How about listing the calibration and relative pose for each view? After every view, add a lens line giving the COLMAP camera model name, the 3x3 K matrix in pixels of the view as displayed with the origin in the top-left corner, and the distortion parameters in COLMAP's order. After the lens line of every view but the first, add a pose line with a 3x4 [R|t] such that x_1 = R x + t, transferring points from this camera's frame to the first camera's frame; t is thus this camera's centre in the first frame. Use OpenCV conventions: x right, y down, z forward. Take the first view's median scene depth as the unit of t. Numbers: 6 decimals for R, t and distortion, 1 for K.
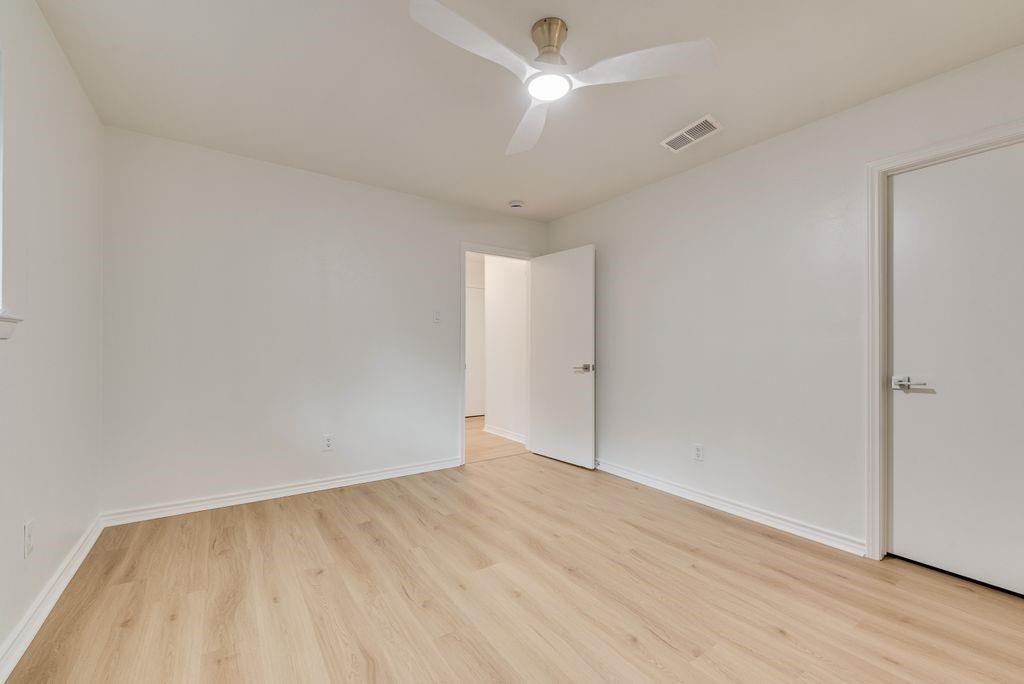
lens RADIAL K [[404.3, 0, 512.0], [0, 404.3, 342.0], [0, 0, 1]] dist [0.001380, 0.000143]
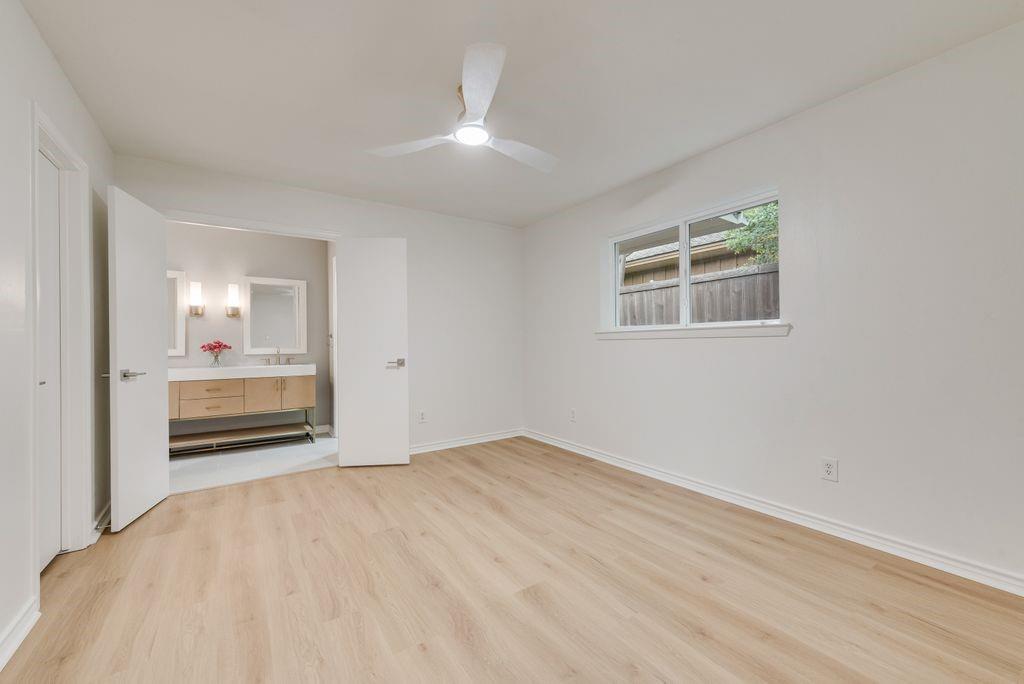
lens RADIAL K [[404.3, 0, 512.0], [0, 404.3, 342.0], [0, 0, 1]] dist [0.001380, 0.000143]
pose [[-0.999946, 0.003062, 0.009882, -0.037704], [0.002938, 0.999918, -0.012483, 0.028093], [-0.009919, -0.012453, -0.999873, 1.934038]]
